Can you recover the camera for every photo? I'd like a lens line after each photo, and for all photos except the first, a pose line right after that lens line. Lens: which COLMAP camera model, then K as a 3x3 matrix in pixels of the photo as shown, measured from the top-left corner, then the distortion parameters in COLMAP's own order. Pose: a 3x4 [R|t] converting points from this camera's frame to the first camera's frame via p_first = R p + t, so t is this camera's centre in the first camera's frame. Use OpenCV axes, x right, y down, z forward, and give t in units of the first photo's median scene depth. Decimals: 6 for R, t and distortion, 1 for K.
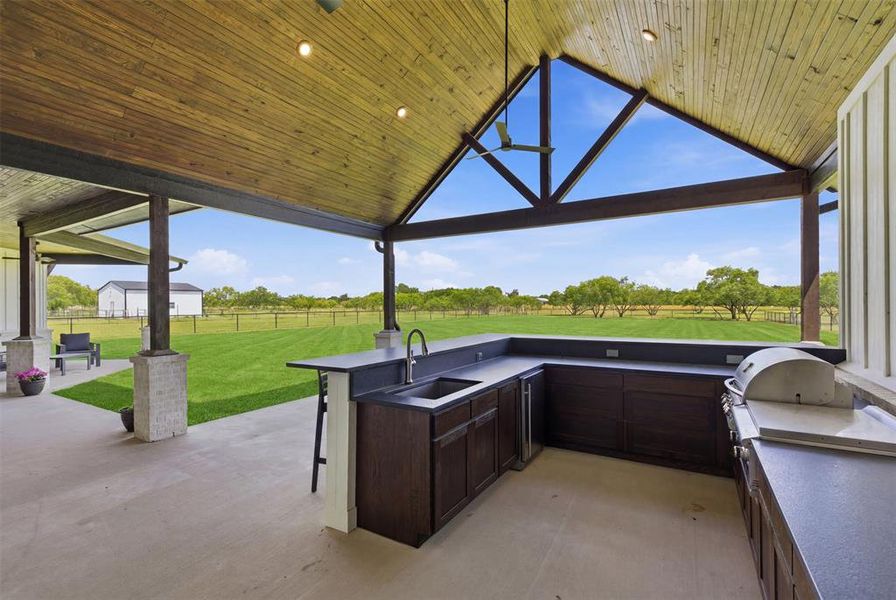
lens RADIAL K [[407.7, 0, 445.2], [0, 407.7, 303.2], [0, 0, 1]] dist [-0.000487, 0.000028]
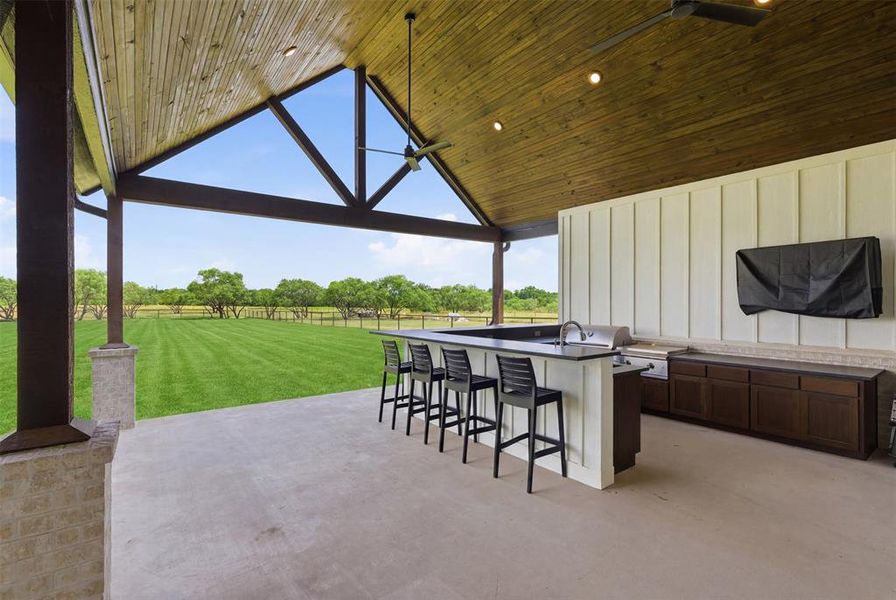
lens RADIAL K [[407.7, 0, 445.2], [0, 407.7, 303.2], [0, 0, 1]] dist [-0.000487, 0.000028]
pose [[0.369058, 0.001451, 0.929405, -0.086689], [-0.001750, 0.999998, -0.000867, 0.000633], [-0.929405, -0.001307, 0.369060, 0.055506]]
